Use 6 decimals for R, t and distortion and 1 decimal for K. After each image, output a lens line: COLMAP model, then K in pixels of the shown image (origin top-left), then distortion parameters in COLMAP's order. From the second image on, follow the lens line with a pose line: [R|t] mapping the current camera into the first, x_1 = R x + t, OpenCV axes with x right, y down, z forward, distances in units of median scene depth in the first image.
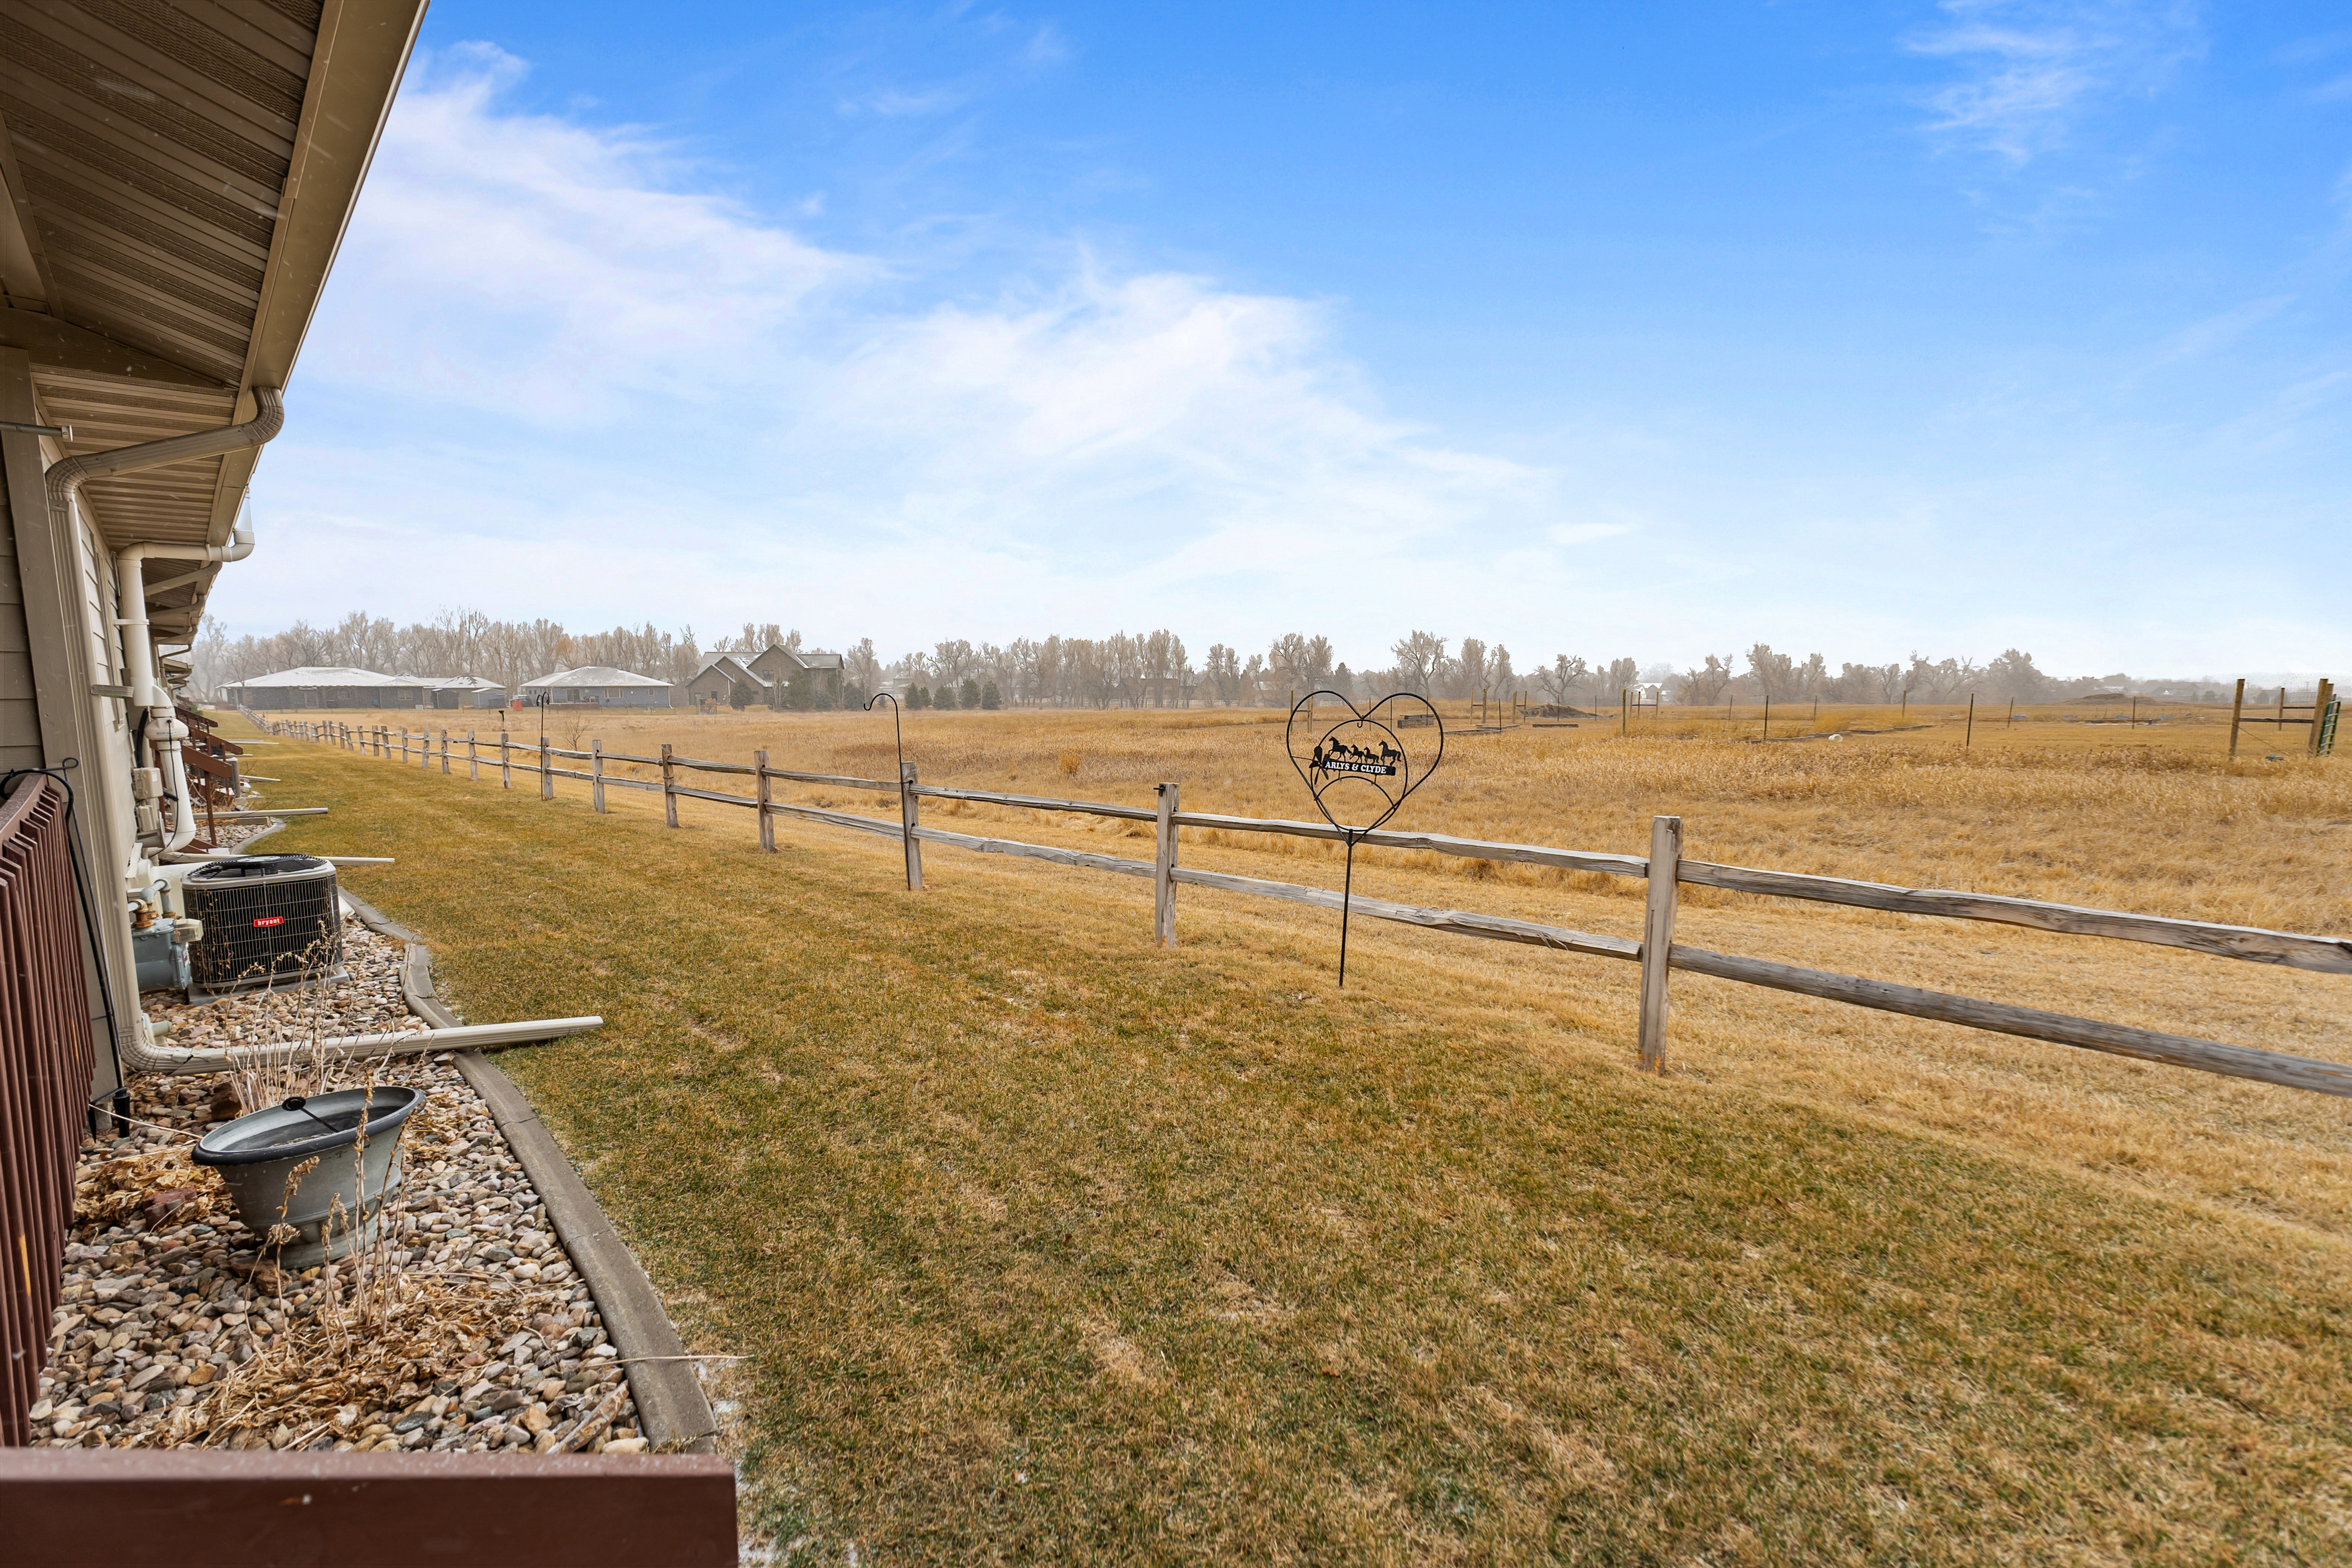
lens RADIAL K [[999.0, 0, 1176.0], [0, 999.0, 762.5], [0, 0, 1]] dist [0.005156, -0.000383]
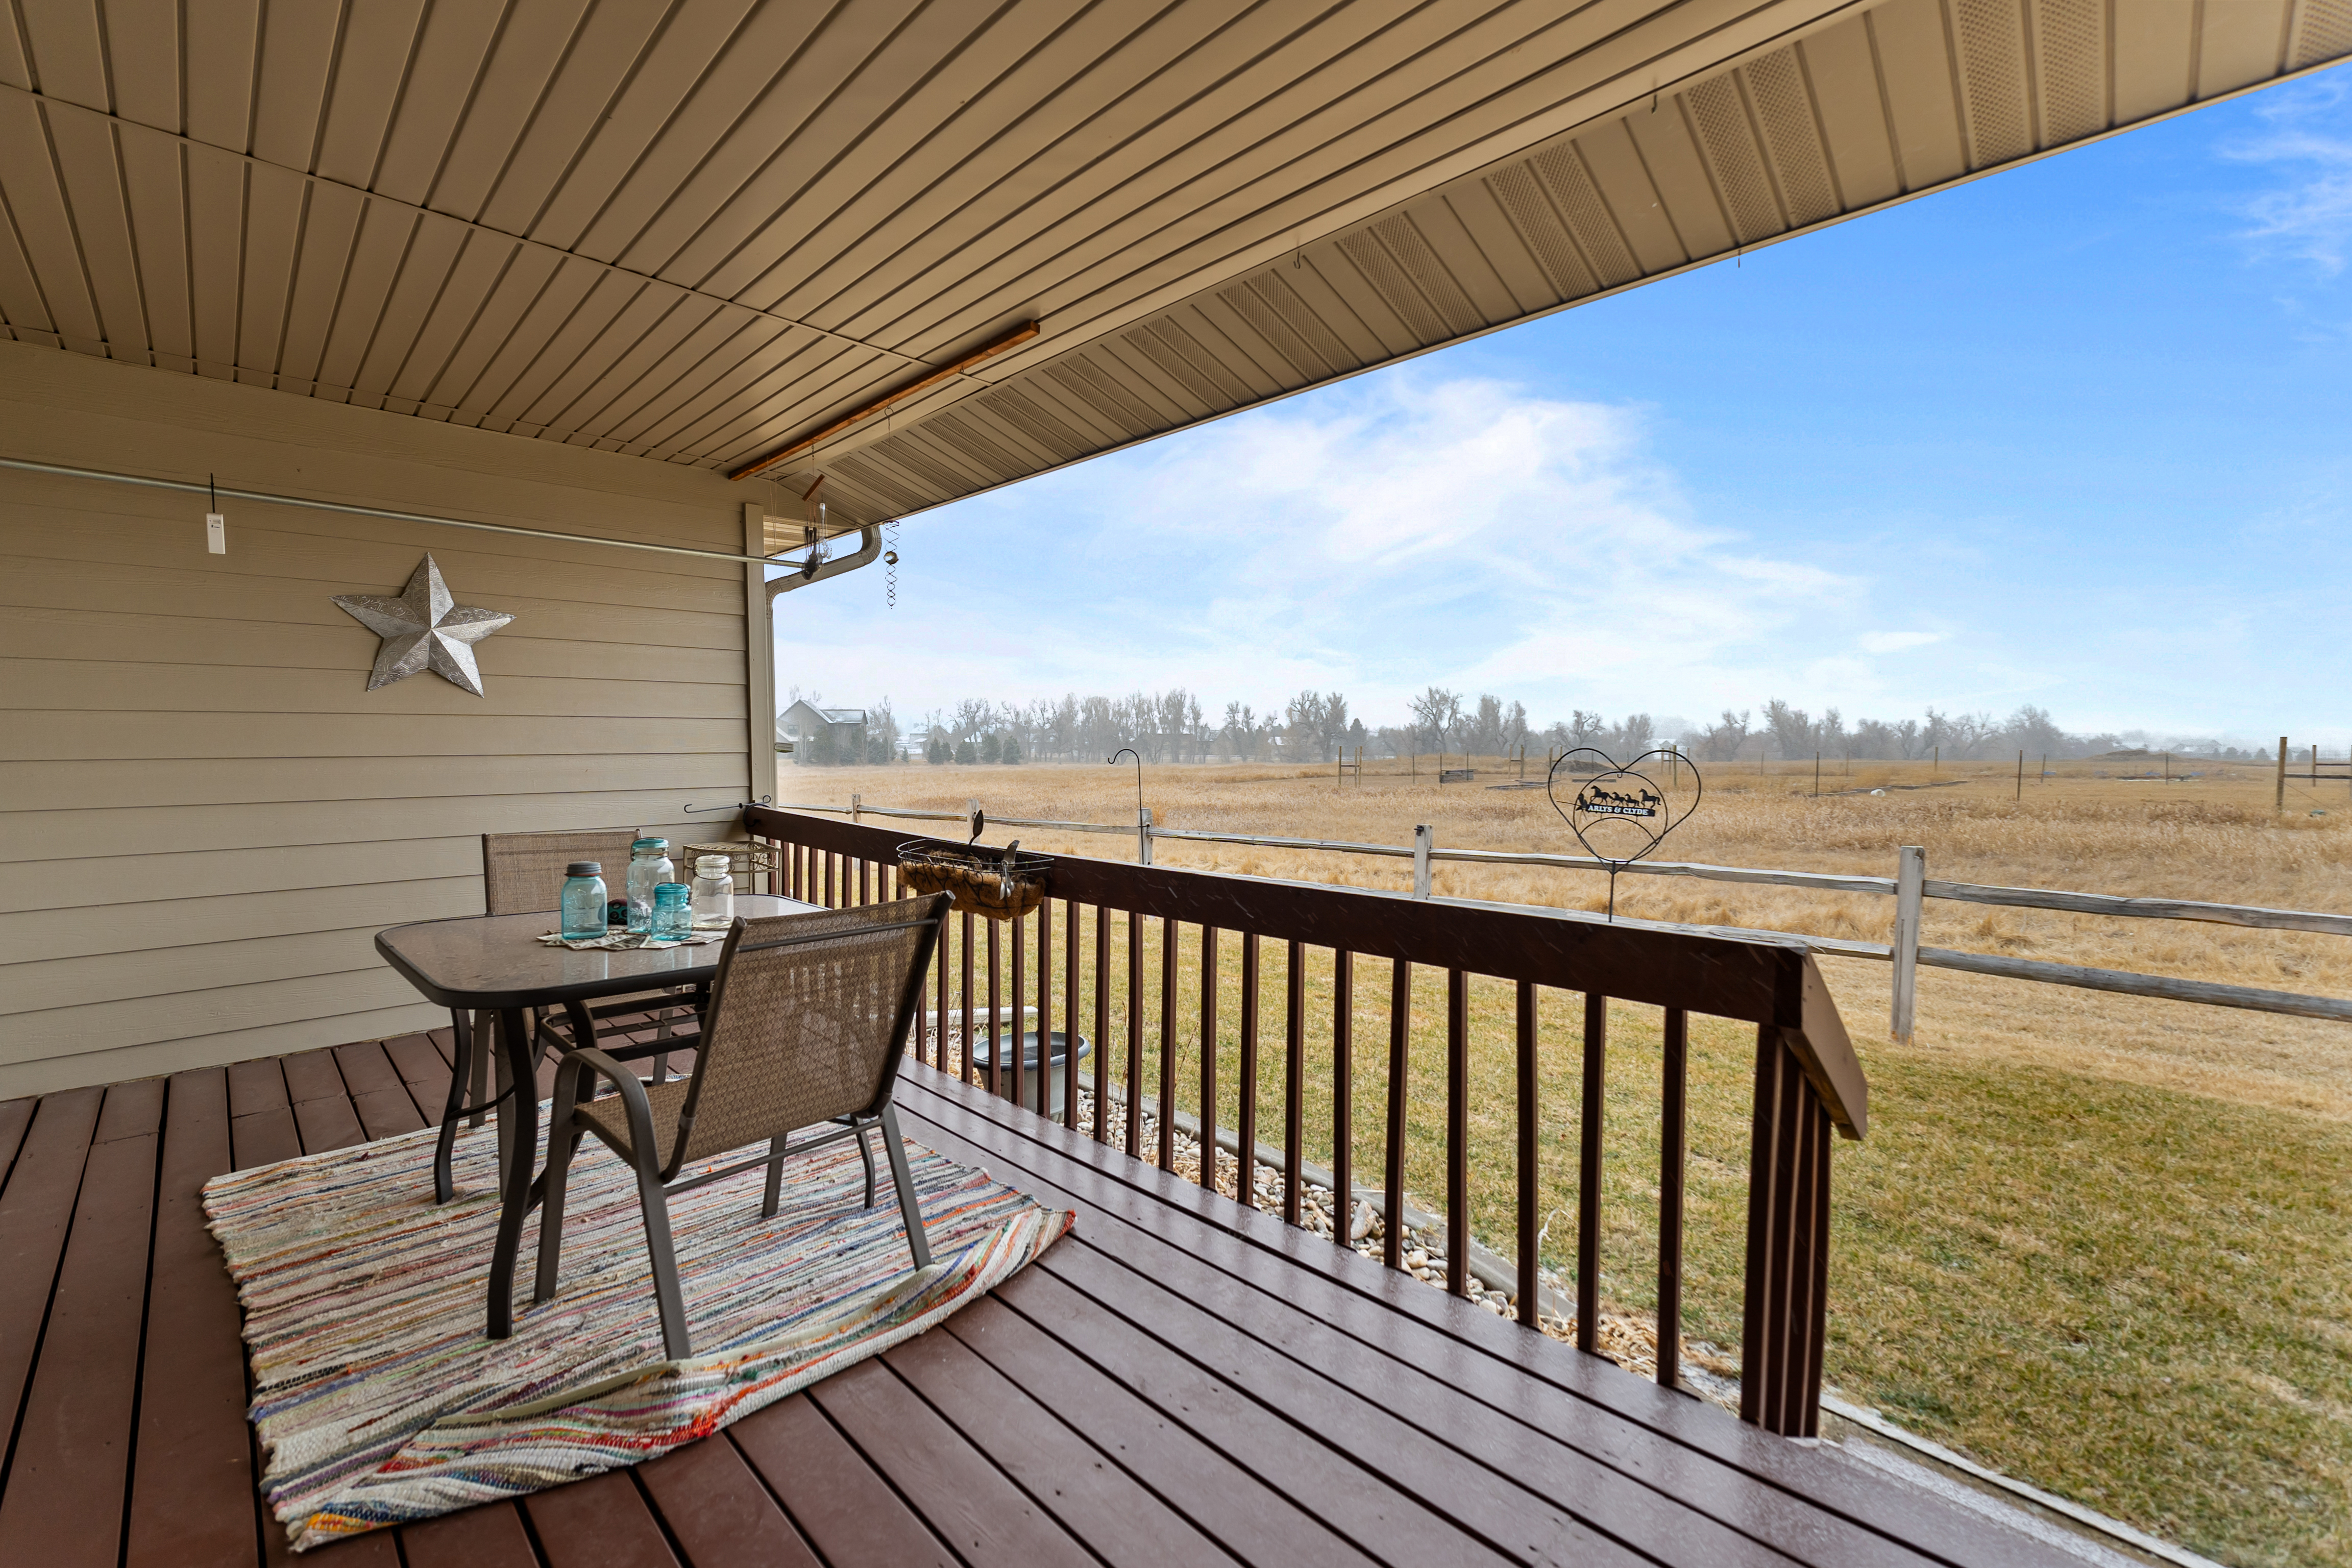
lens RADIAL K [[999.0, 0, 1176.0], [0, 999.0, 762.5], [0, 0, 1]] dist [0.005156, -0.000383]
pose [[0.999943, 0.001666, -0.010557, -0.034496], [-0.002244, 0.998481, -0.055057, 0.001496], [0.010449, 0.055078, 0.998427, -0.023689]]
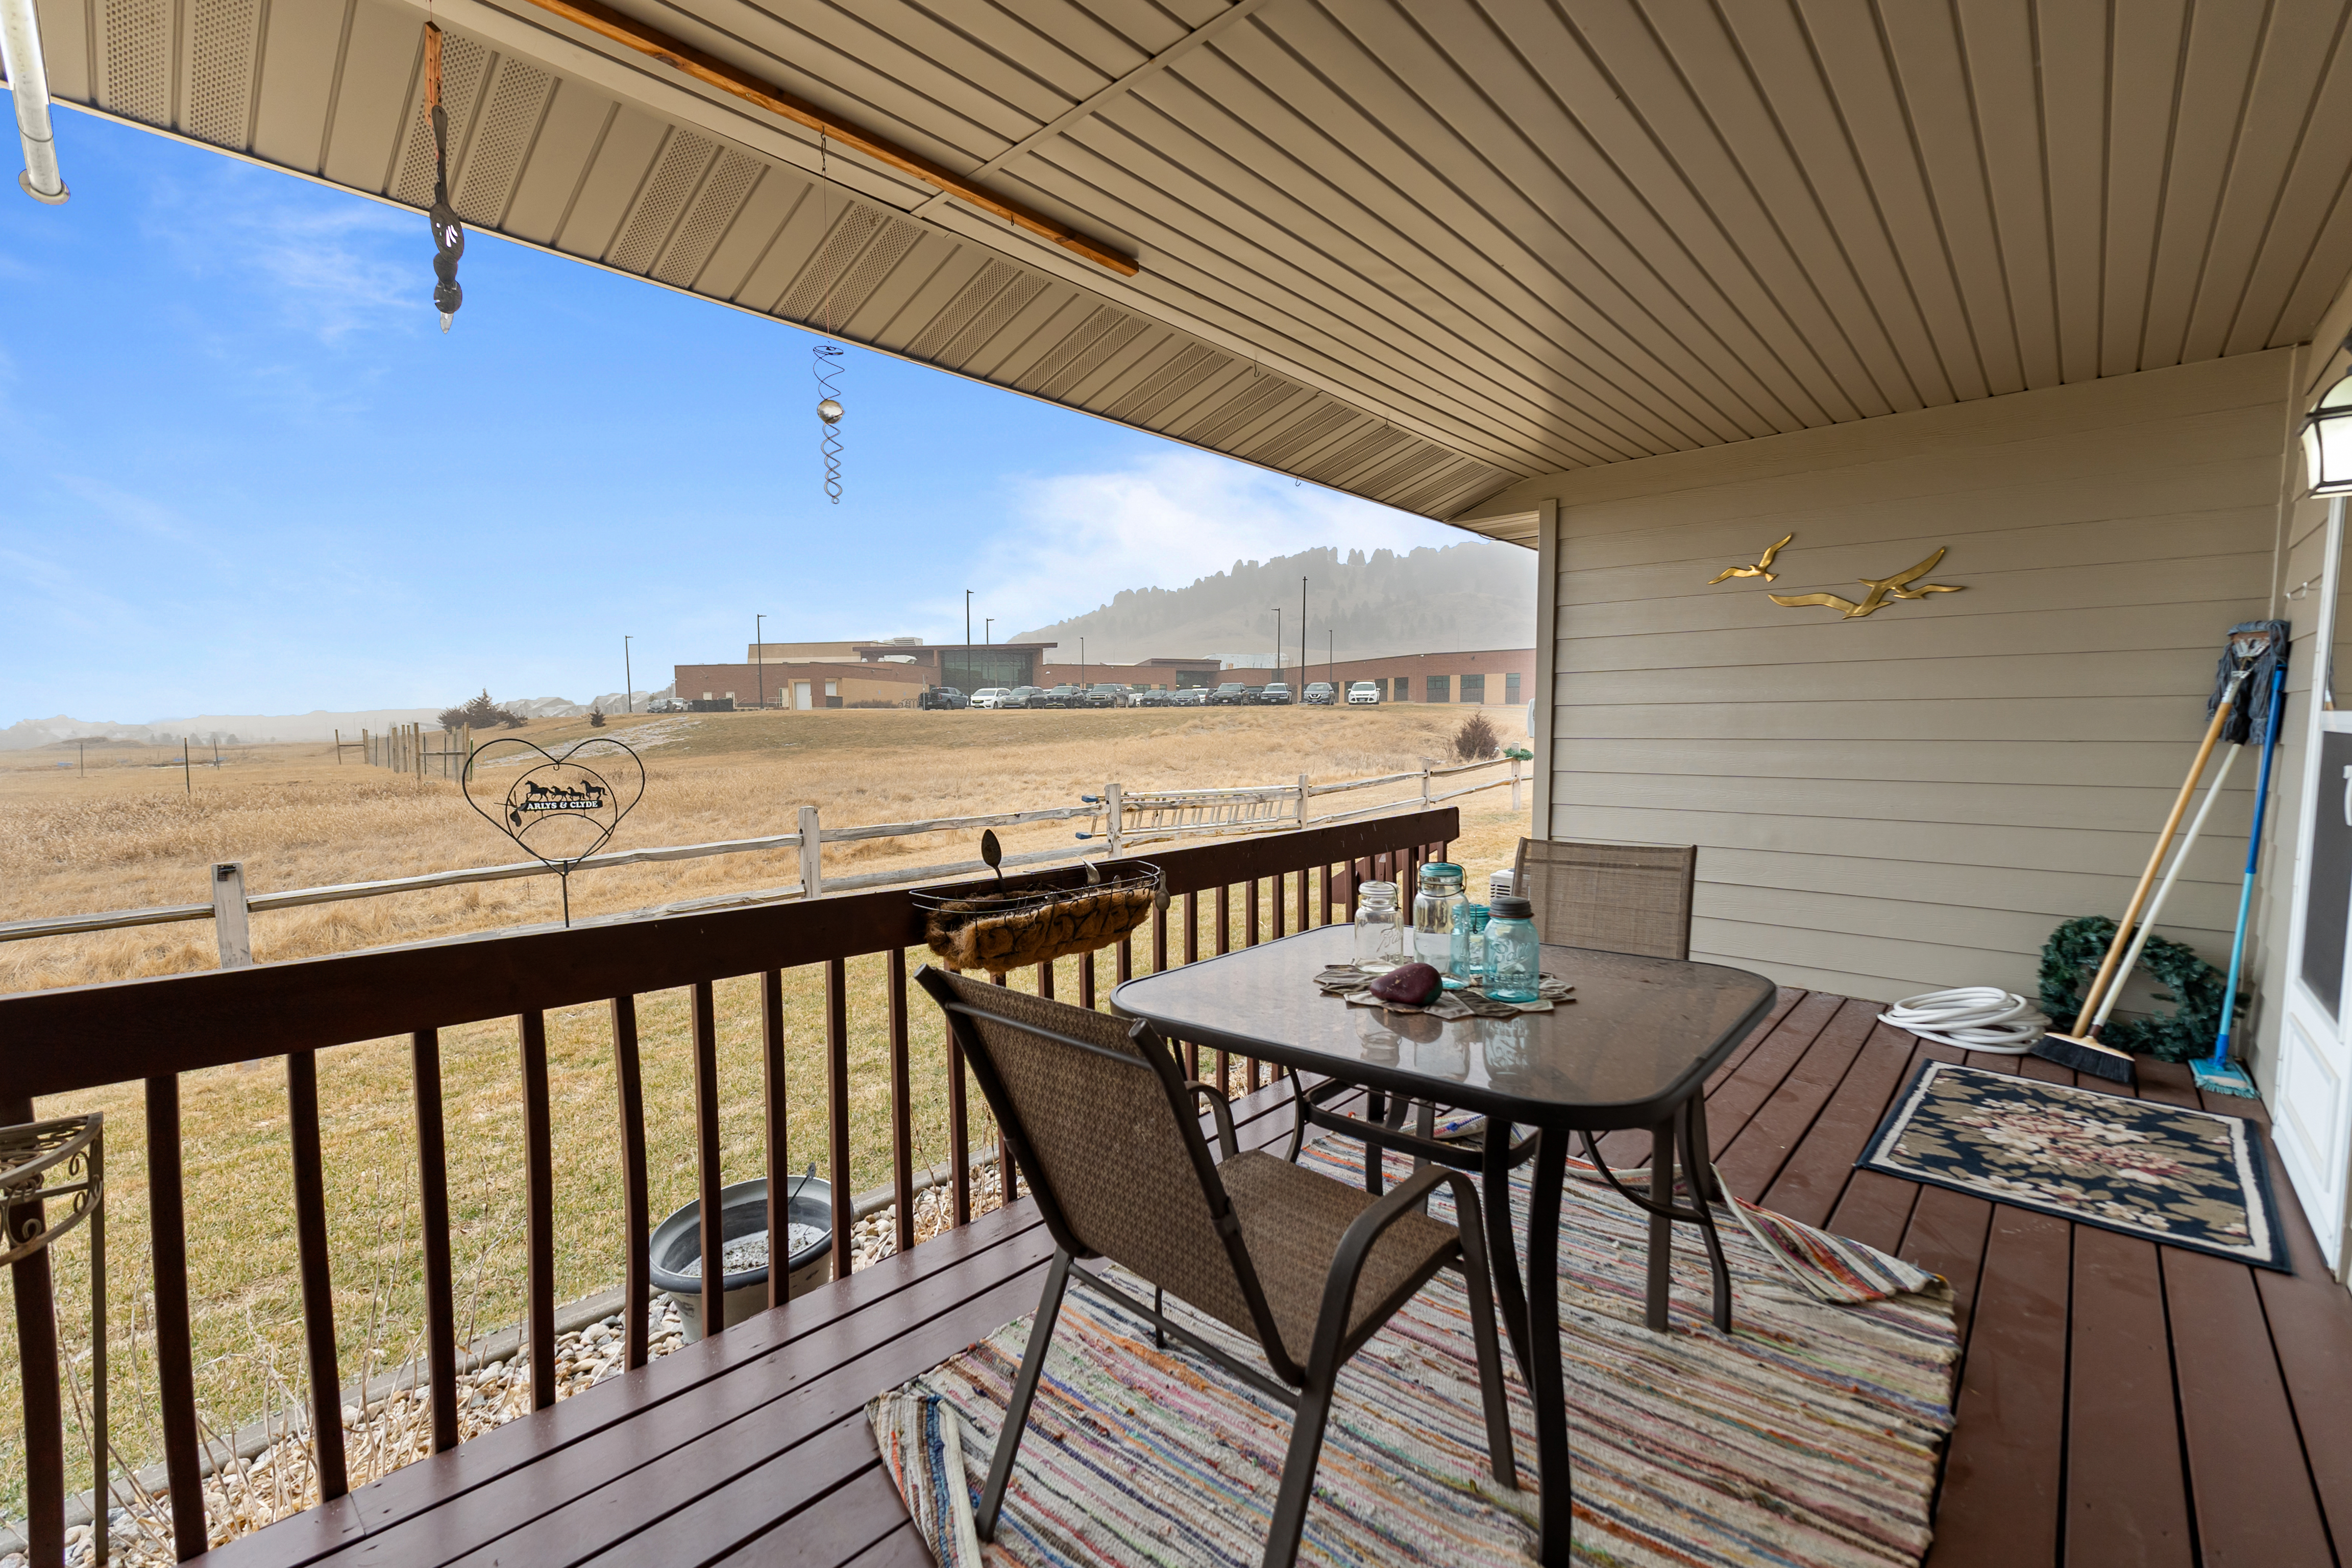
lens RADIAL K [[997.7, 0, 1174.4], [0, 997.7, 768.6], [0, 0, 1]] dist [0.004012, 0.000339]
pose [[-0.041148, -0.043249, 0.998217, -0.095442], [0.078844, 0.995807, 0.046394, -0.003338], [-0.996037, 0.080612, -0.037566, 0.034047]]
